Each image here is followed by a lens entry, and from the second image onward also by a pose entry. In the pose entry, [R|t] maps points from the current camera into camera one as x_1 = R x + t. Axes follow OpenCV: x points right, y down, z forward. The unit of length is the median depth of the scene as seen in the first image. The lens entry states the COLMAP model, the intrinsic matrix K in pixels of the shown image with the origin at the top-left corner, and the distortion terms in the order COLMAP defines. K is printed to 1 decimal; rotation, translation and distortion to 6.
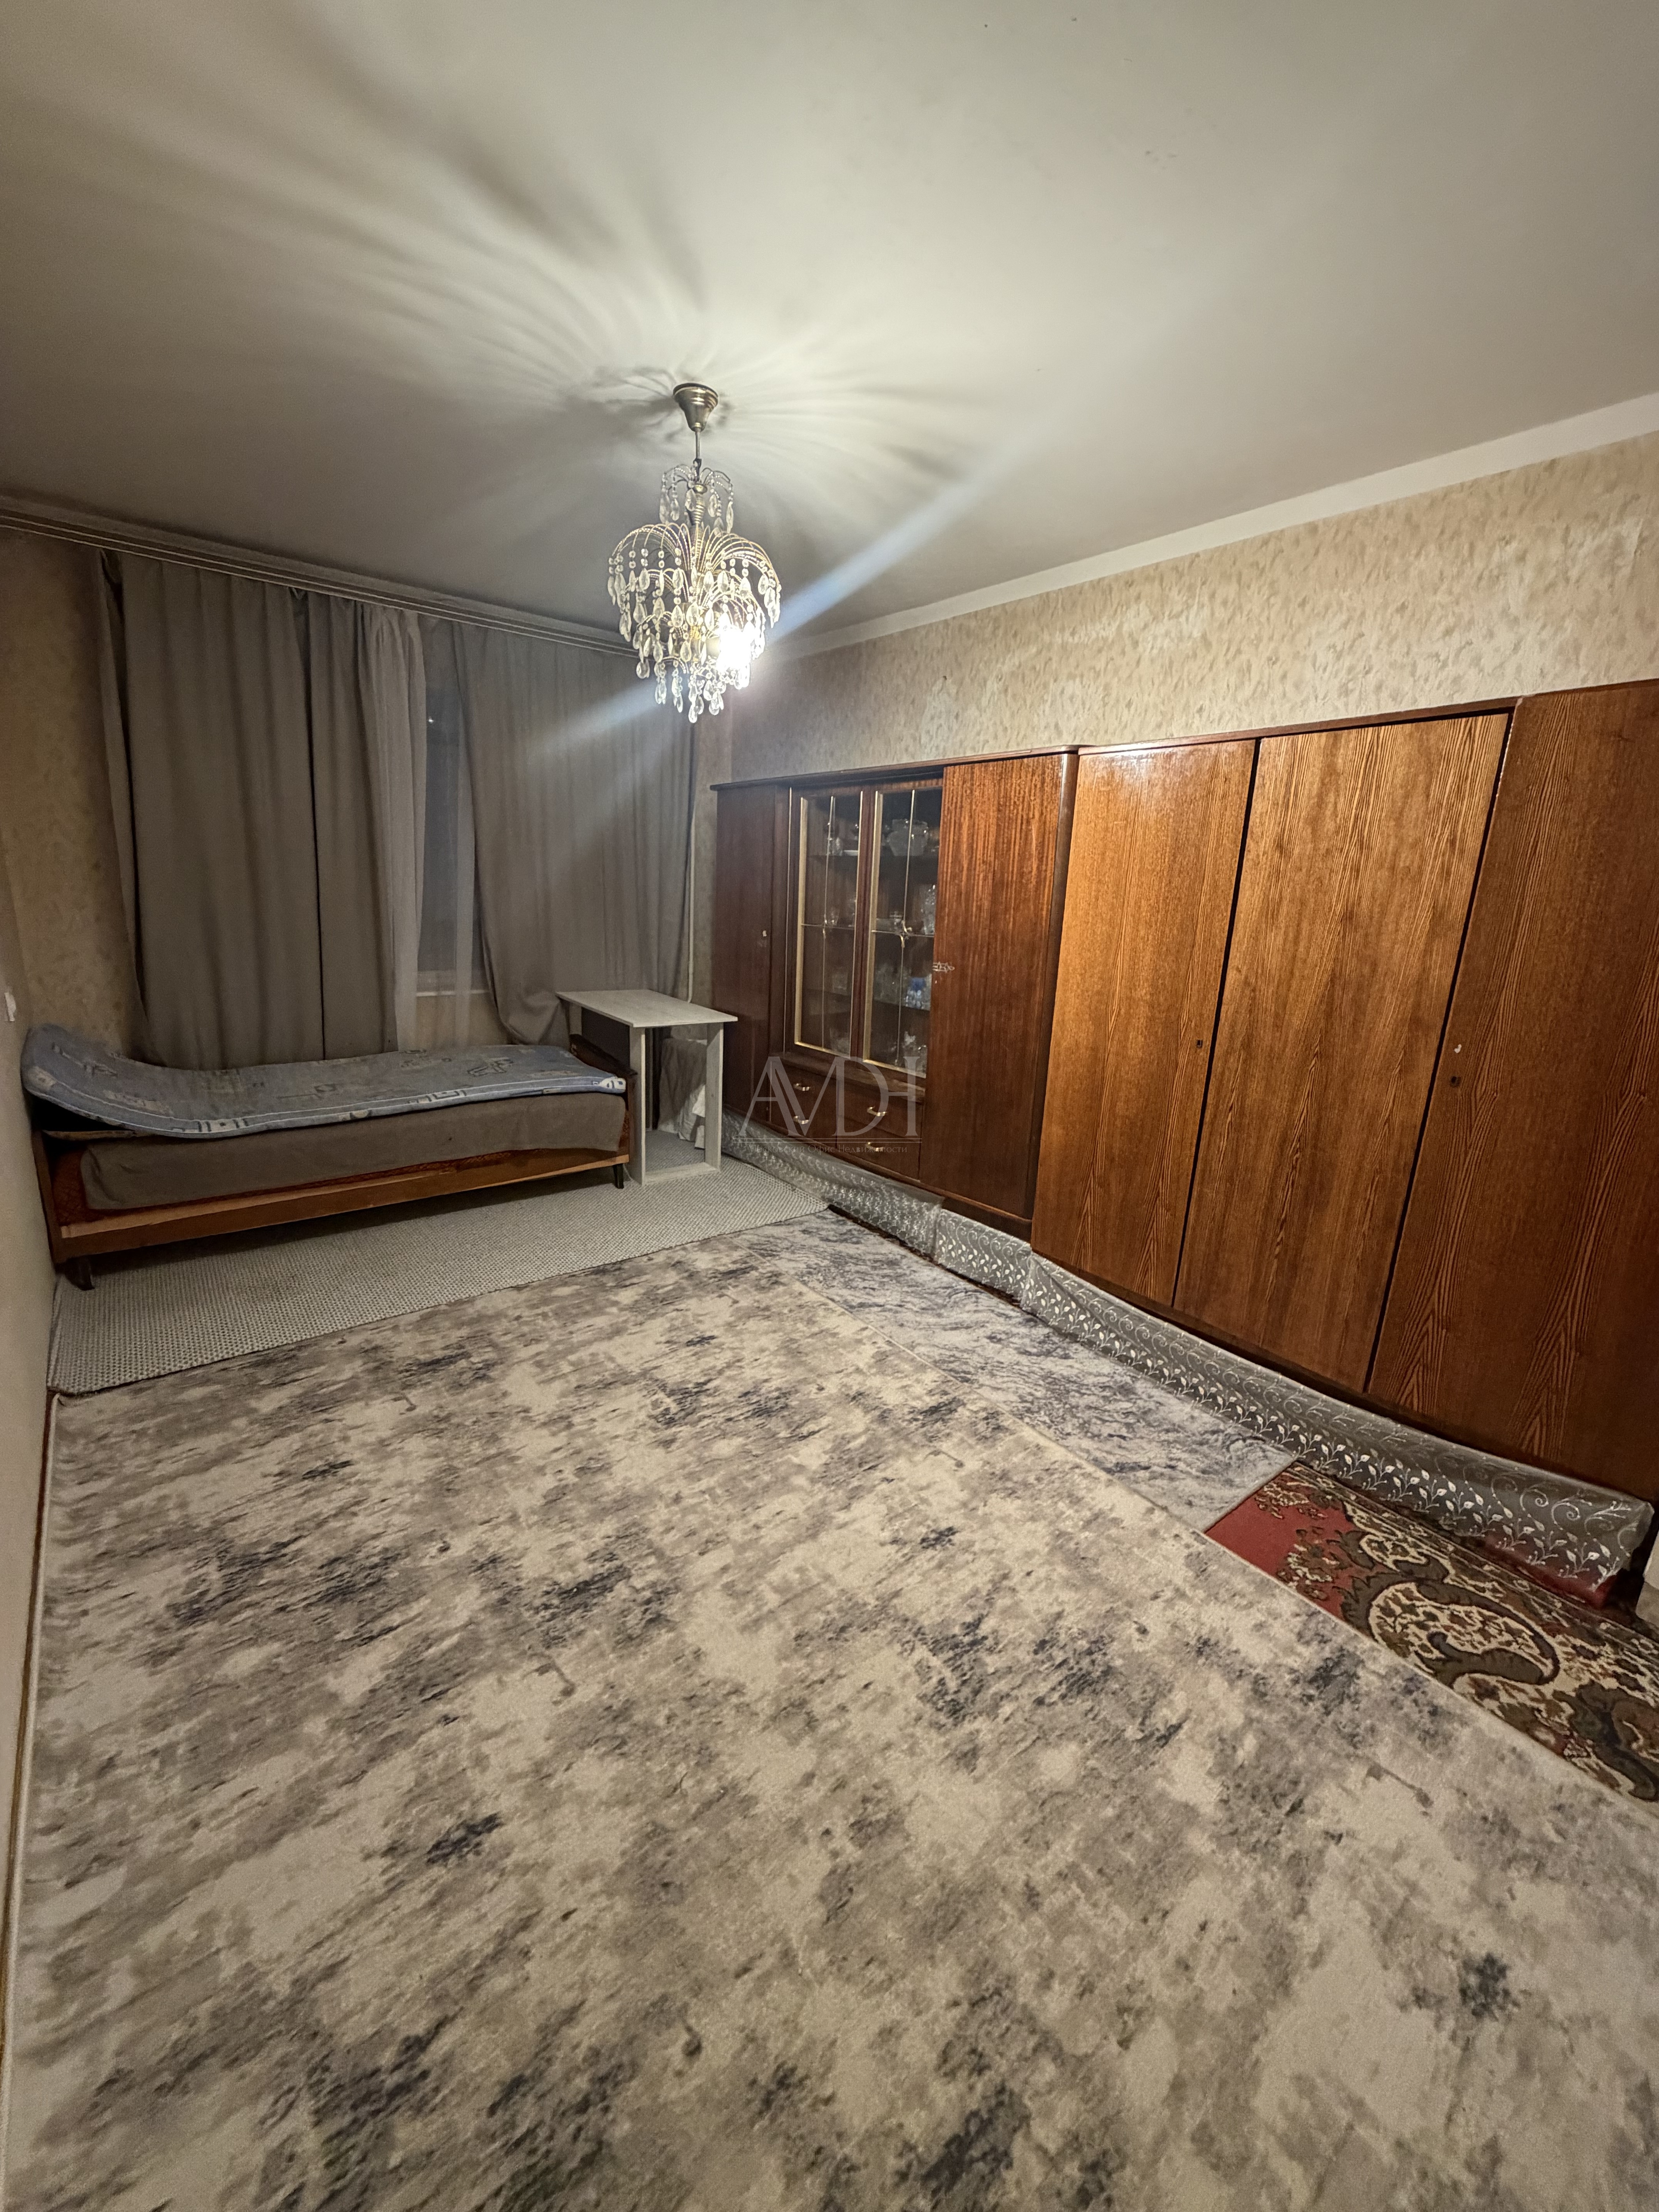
lens RADIAL K [[880.9, 0, 831.8], [0, 880.9, 1098.5], [0, 0, 1]] dist [-0.001036, 0.000347]
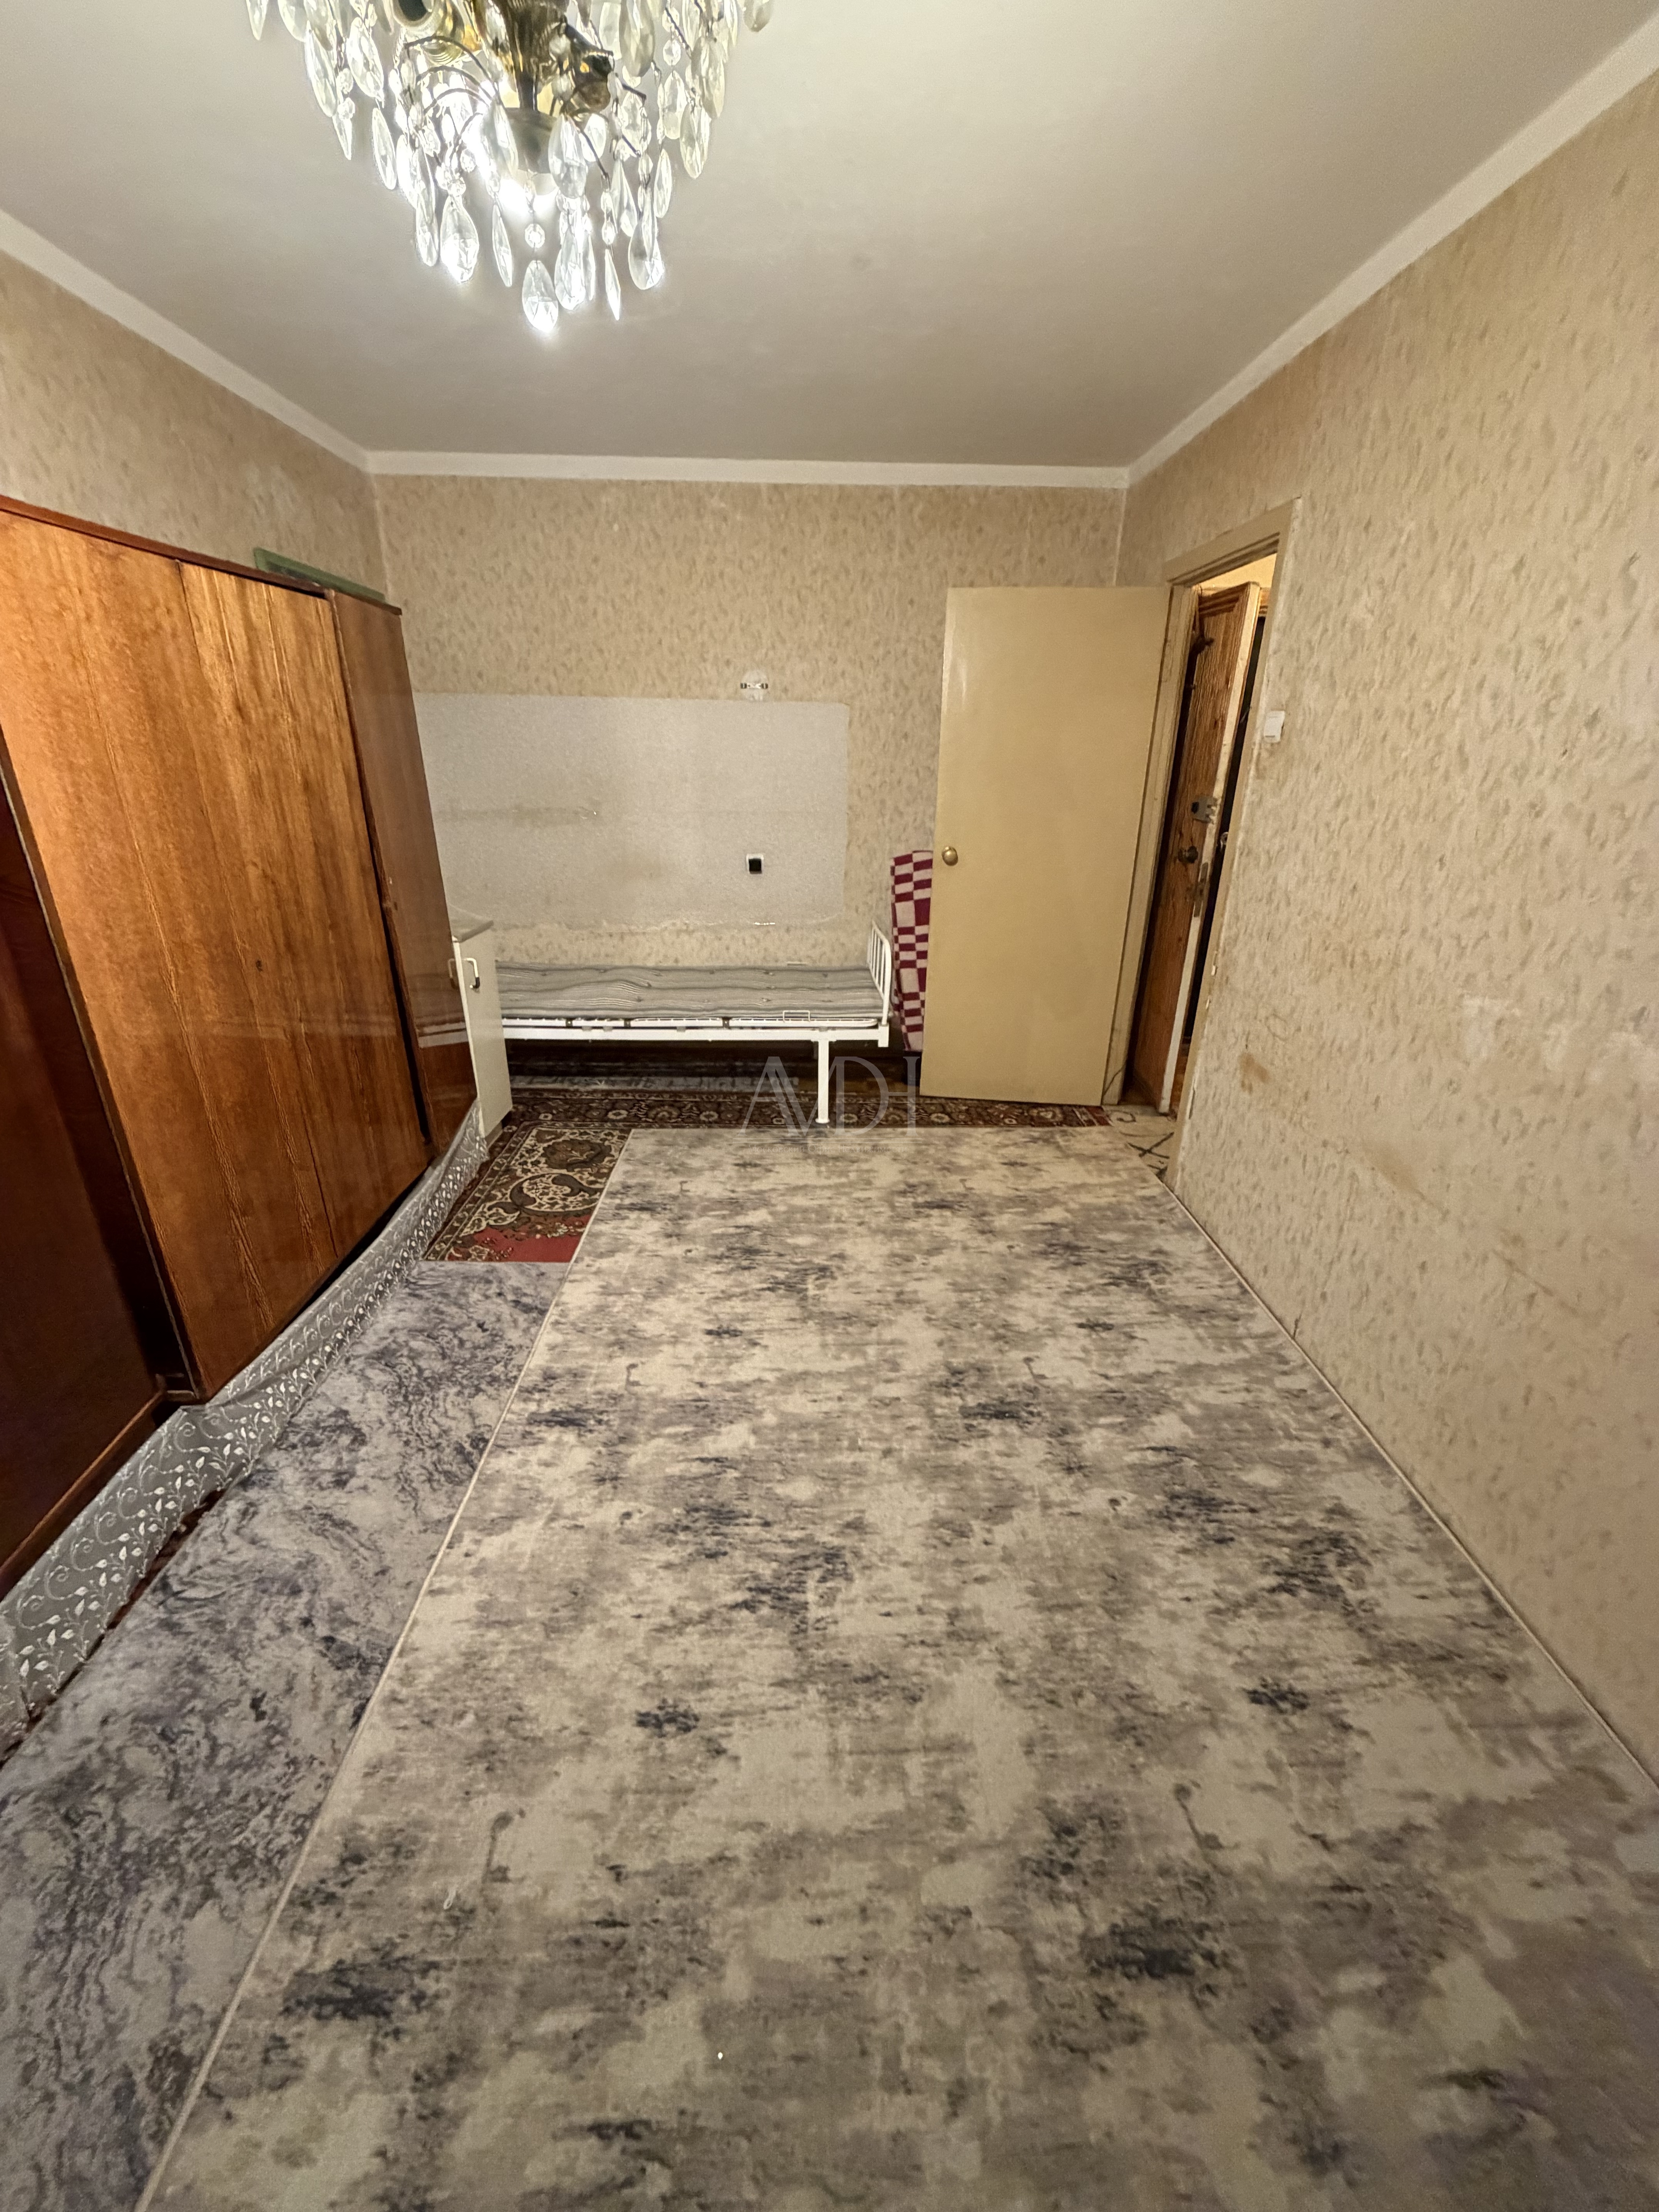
lens RADIAL K [[880.9, 0, 831.3], [0, 880.9, 1098.8], [0, 0, 1]] dist [-0.001036, 0.000347]
pose [[-0.792060, -0.282199, 0.541299, -0.520380], [0.096327, 0.817843, 0.567322, -0.409440], [-0.602795, 0.501495, -0.620597, 1.380792]]
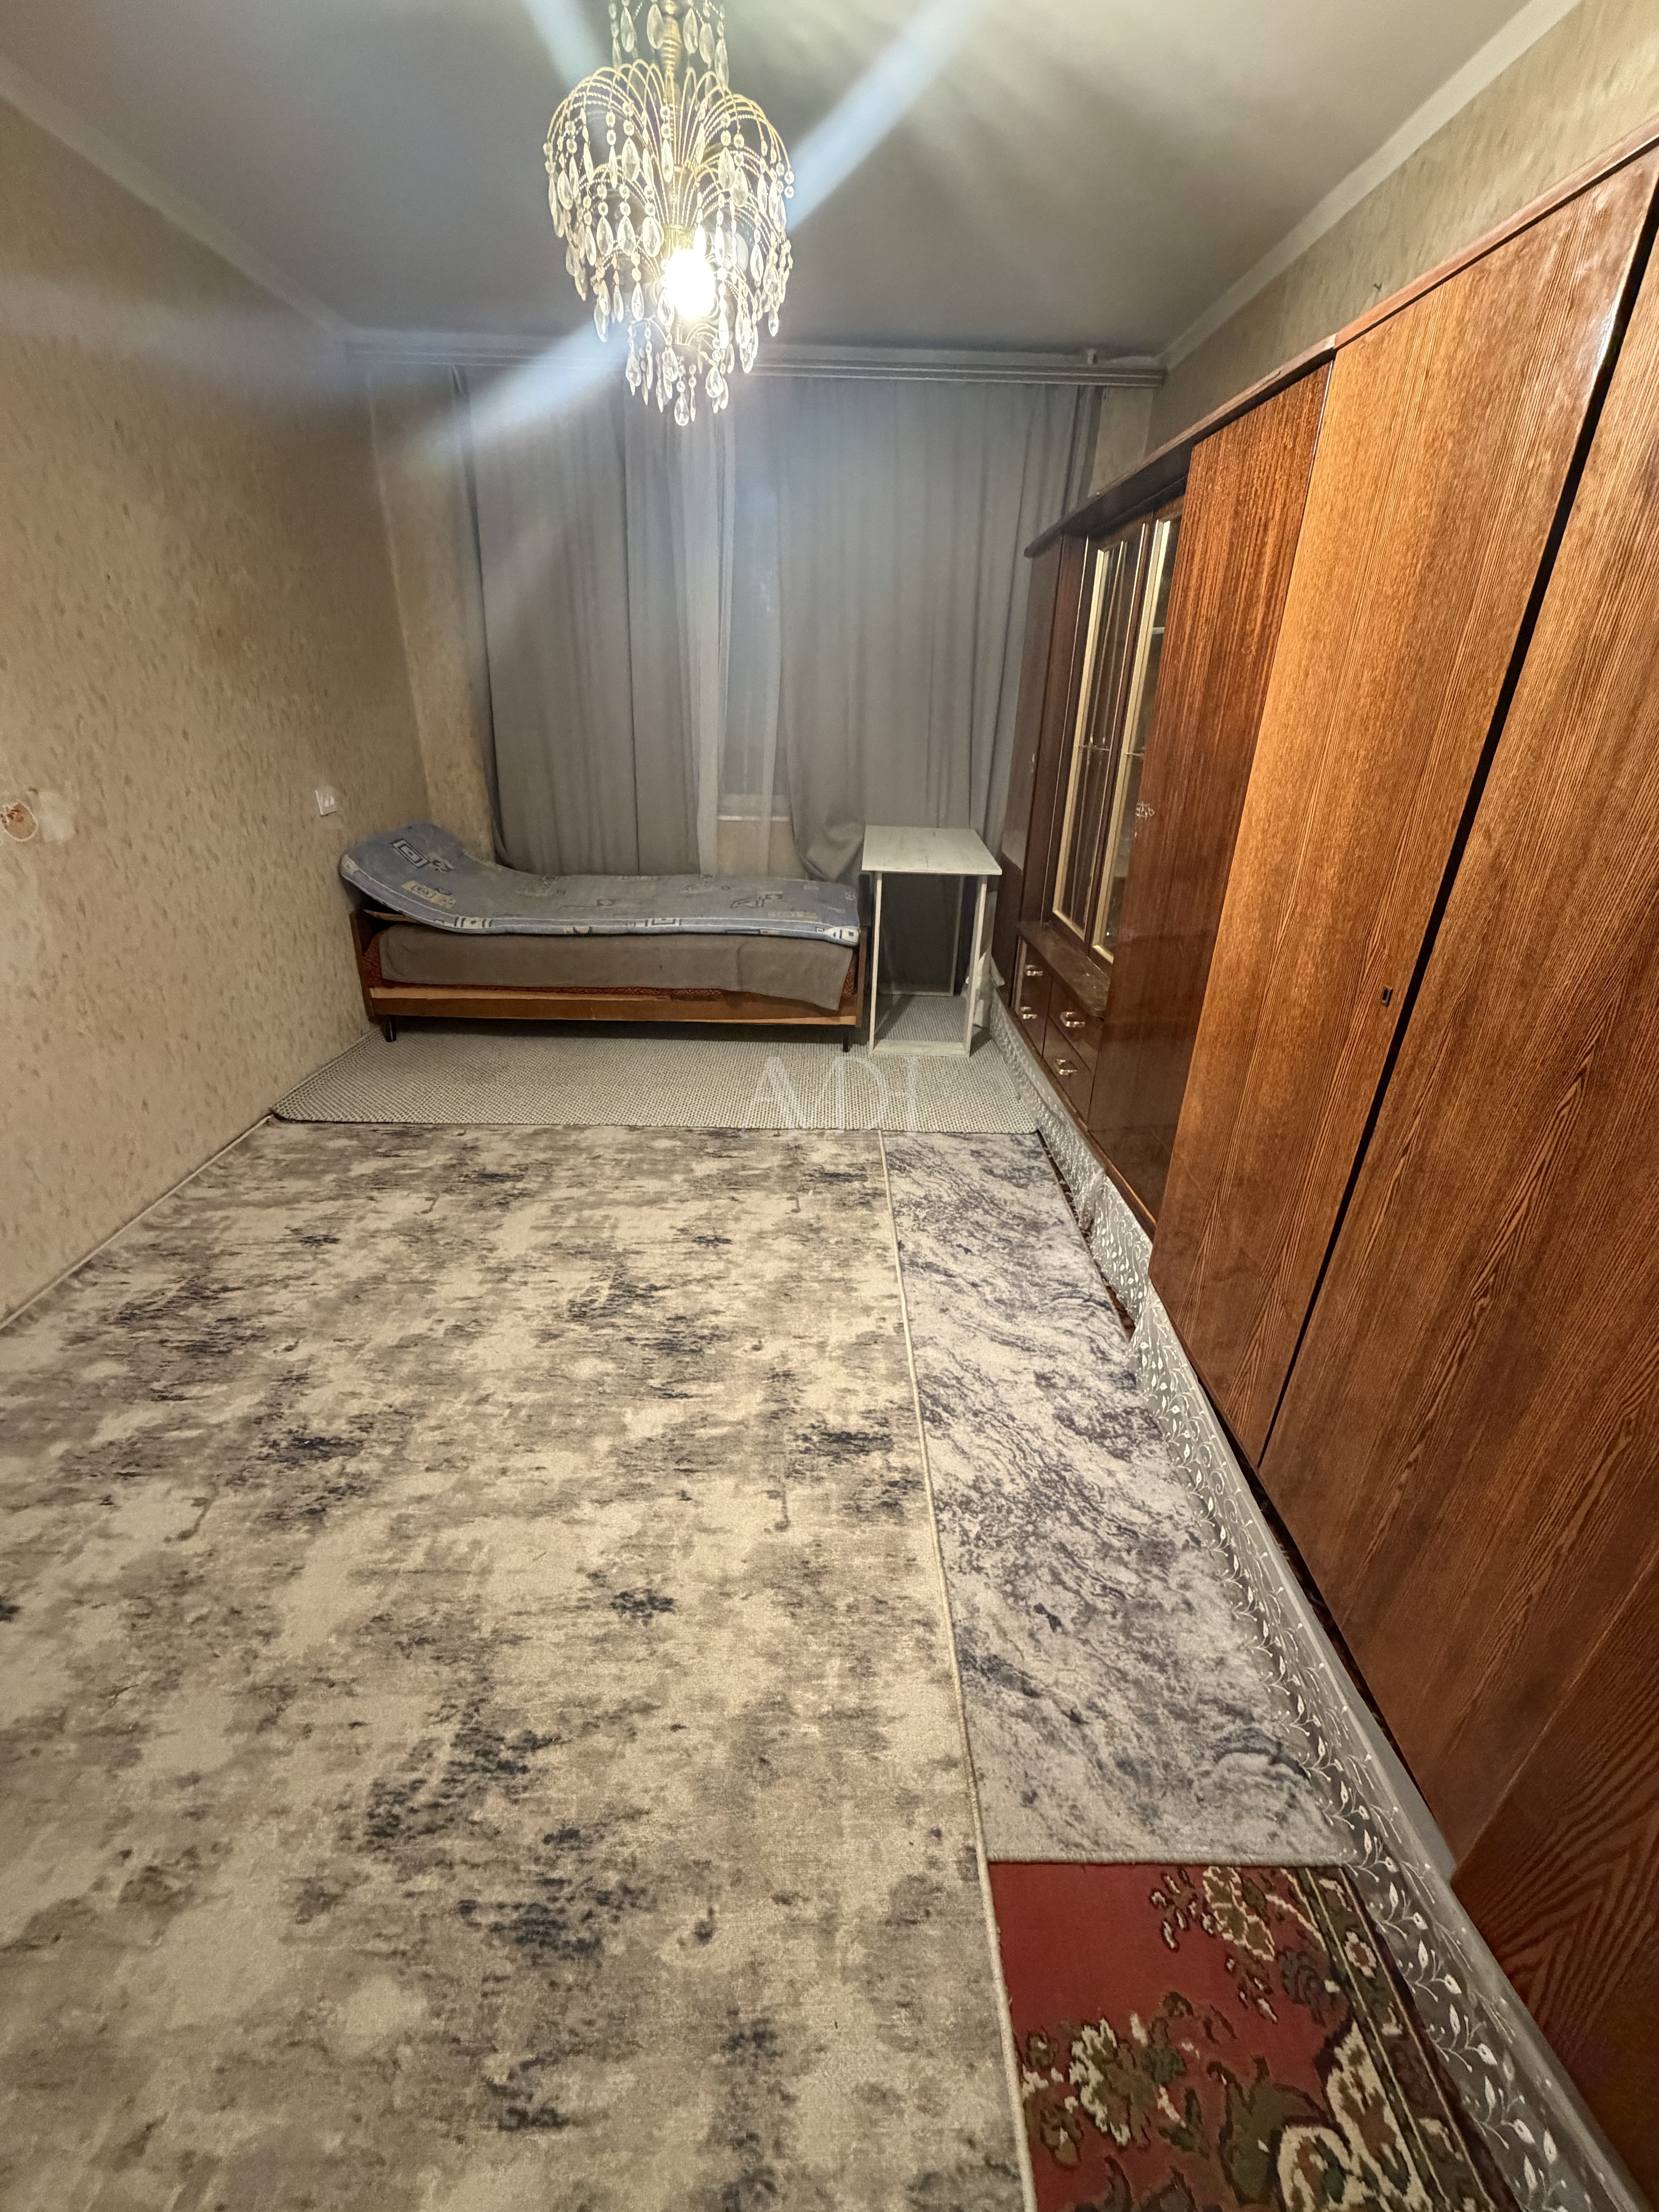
lens RADIAL K [[880.9, 0, 829.3], [0, 880.9, 1098.2], [0, 0, 1]] dist [-0.001036, 0.000347]
pose [[0.785780, 0.236540, -0.571489, 0.513848], [-0.138450, 0.967803, 0.210210, -0.074224], [0.602812, -0.086056, 0.793229, 0.505030]]
